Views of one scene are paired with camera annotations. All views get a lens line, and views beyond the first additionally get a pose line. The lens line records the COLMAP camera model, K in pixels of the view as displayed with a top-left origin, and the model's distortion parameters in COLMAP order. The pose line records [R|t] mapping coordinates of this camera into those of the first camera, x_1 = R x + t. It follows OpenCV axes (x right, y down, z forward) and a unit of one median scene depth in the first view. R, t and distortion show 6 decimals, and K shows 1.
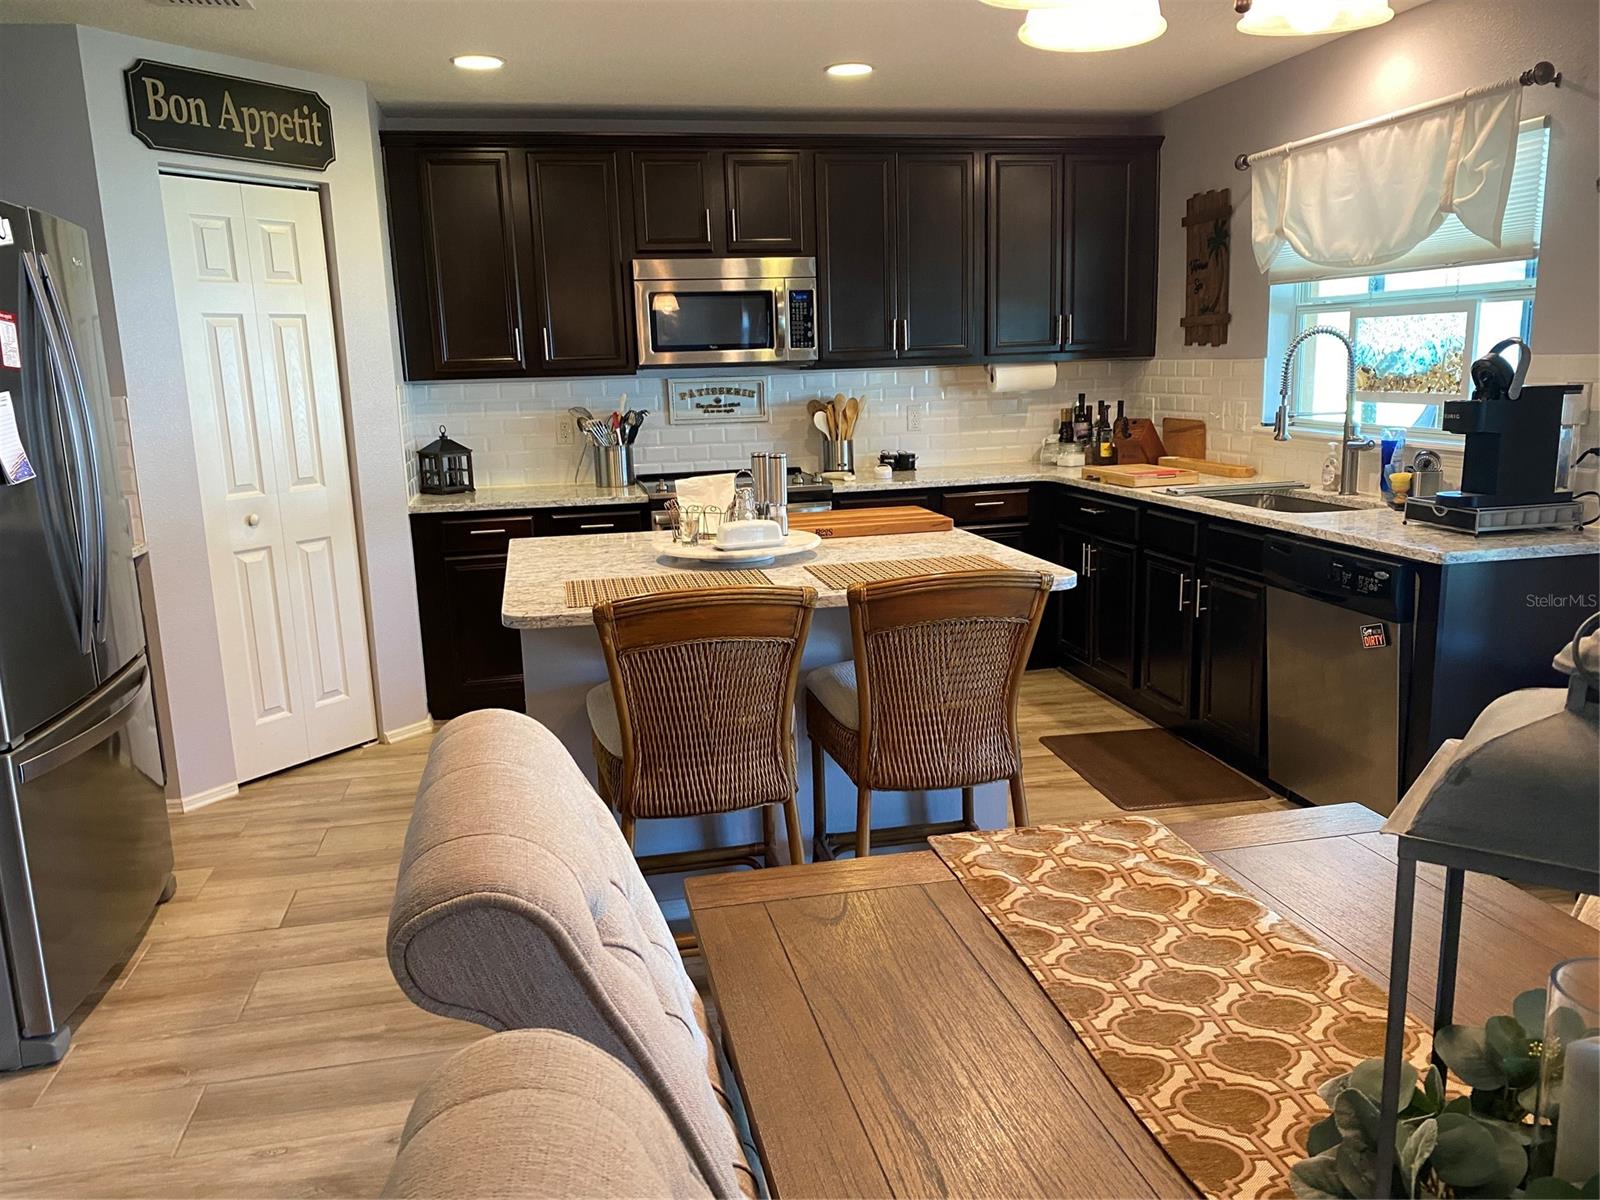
lens RADIAL K [[1215.0, 0, 795.2], [0, 1215.0, 602.9], [0, 0, 1]] dist [0.043855, -0.065610]
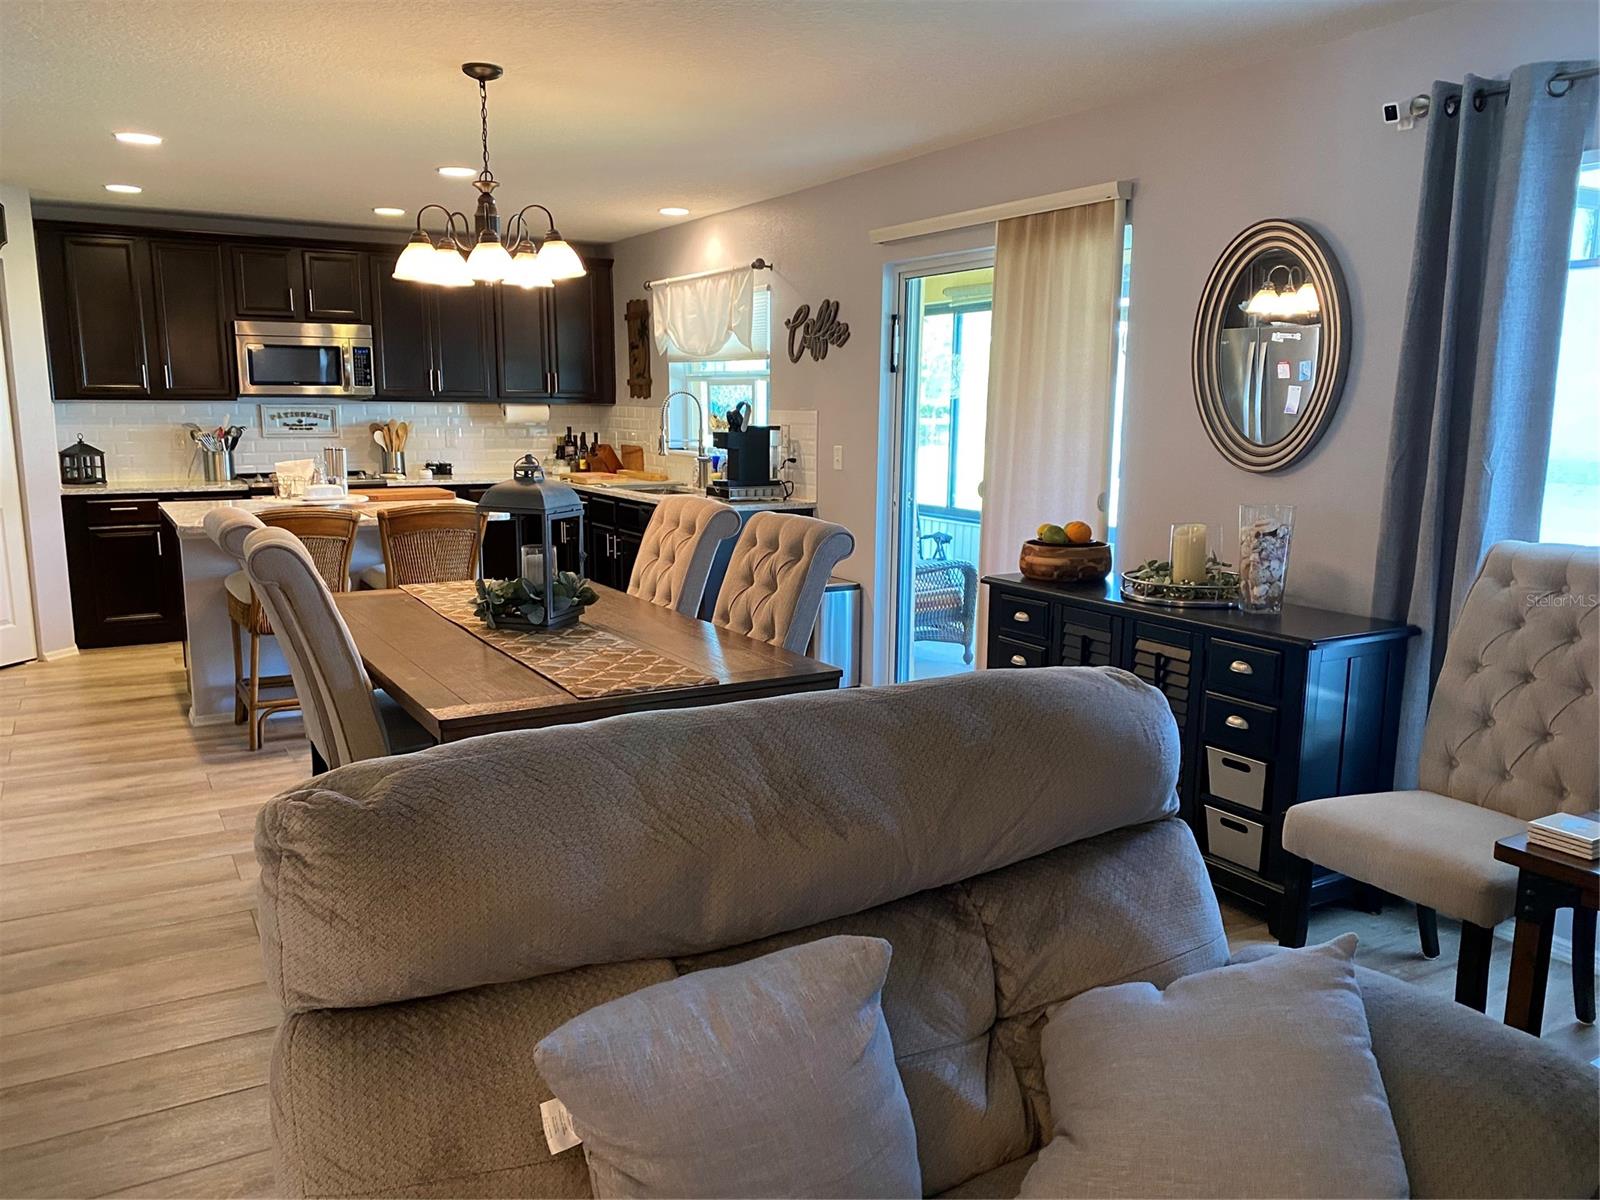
lens RADIAL K [[1215.0, 0, 812.4], [0, 1215.0, 621.6], [0, 0, 1]] dist [0.043855, -0.065610]
pose [[0.944466, -0.020055, 0.327995, 0.032182], [0.026658, 0.999522, -0.015645, 0.122524], [-0.327525, 0.023520, 0.944550, -0.622523]]
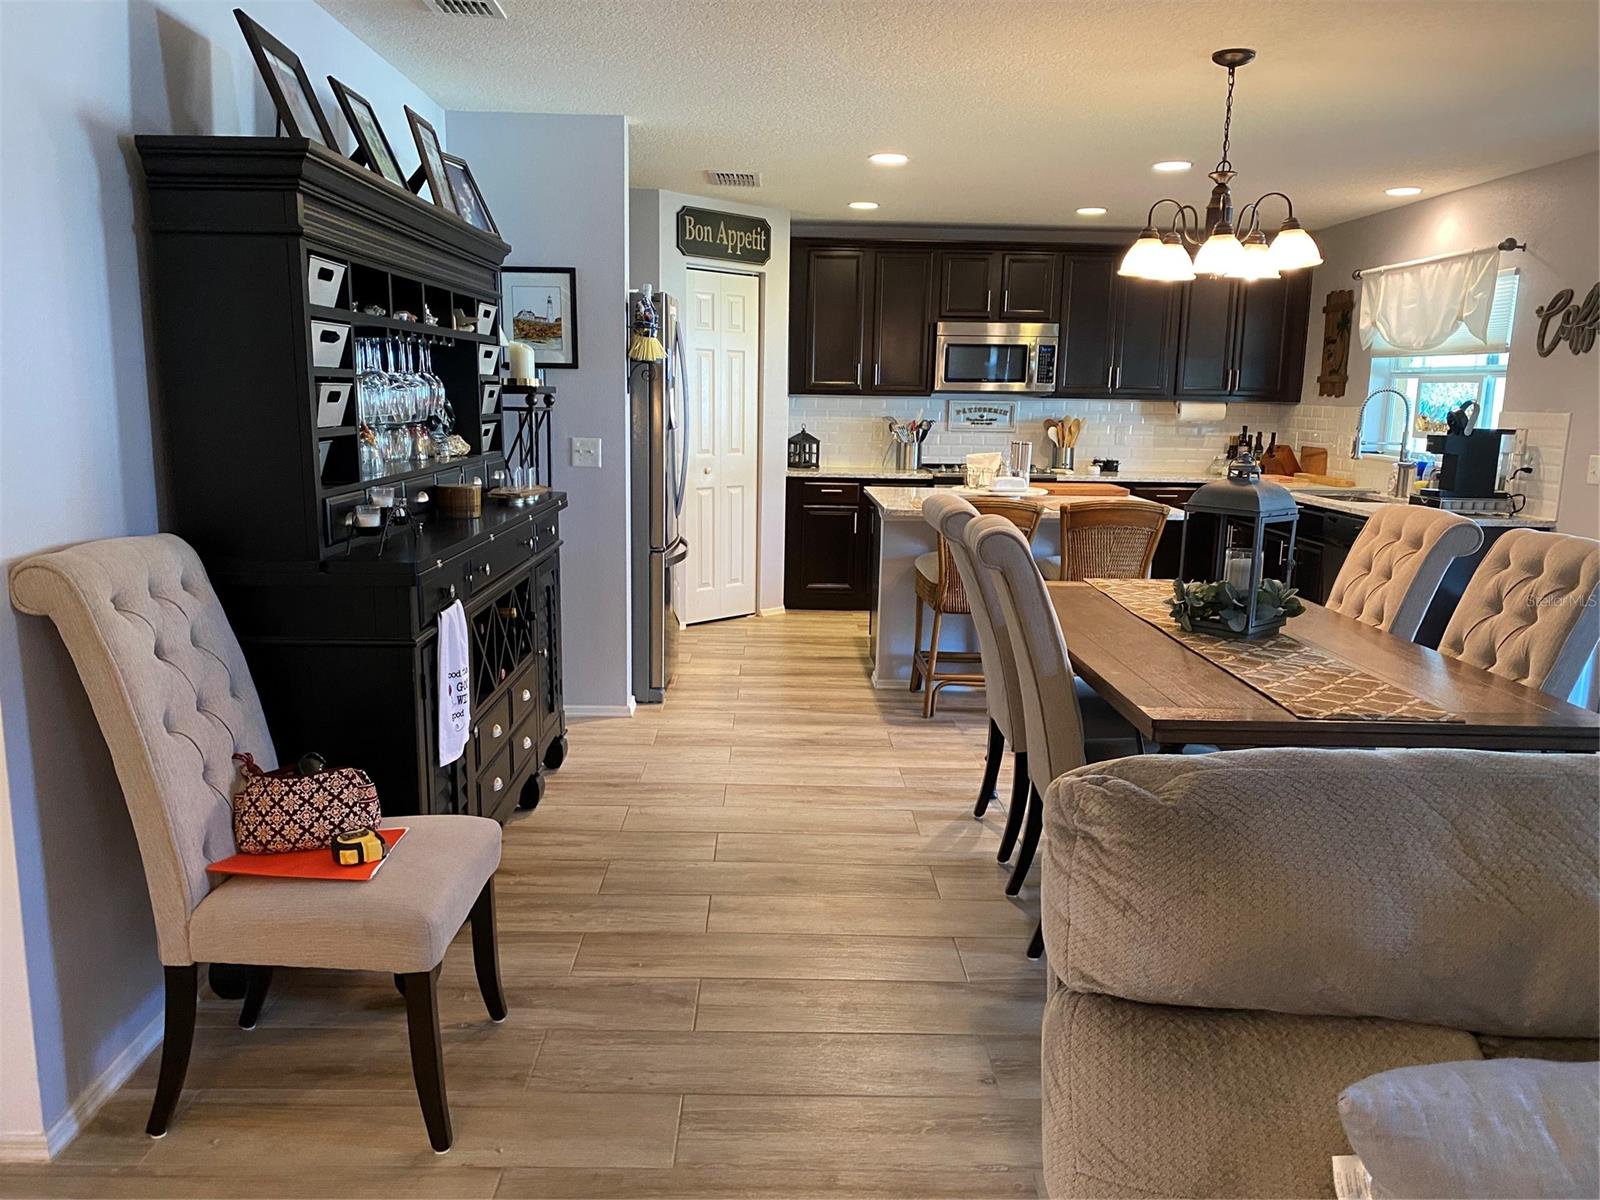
lens RADIAL K [[1215.0, 0, 785.4], [0, 1215.0, 620.1], [0, 0, 1]] dist [0.043855, -0.065610]
pose [[0.980139, 0.084996, -0.179173, -0.015397], [-0.086287, 0.996270, 0.000590, 0.123687], [0.178555, 0.014882, 0.983817, -0.611994]]
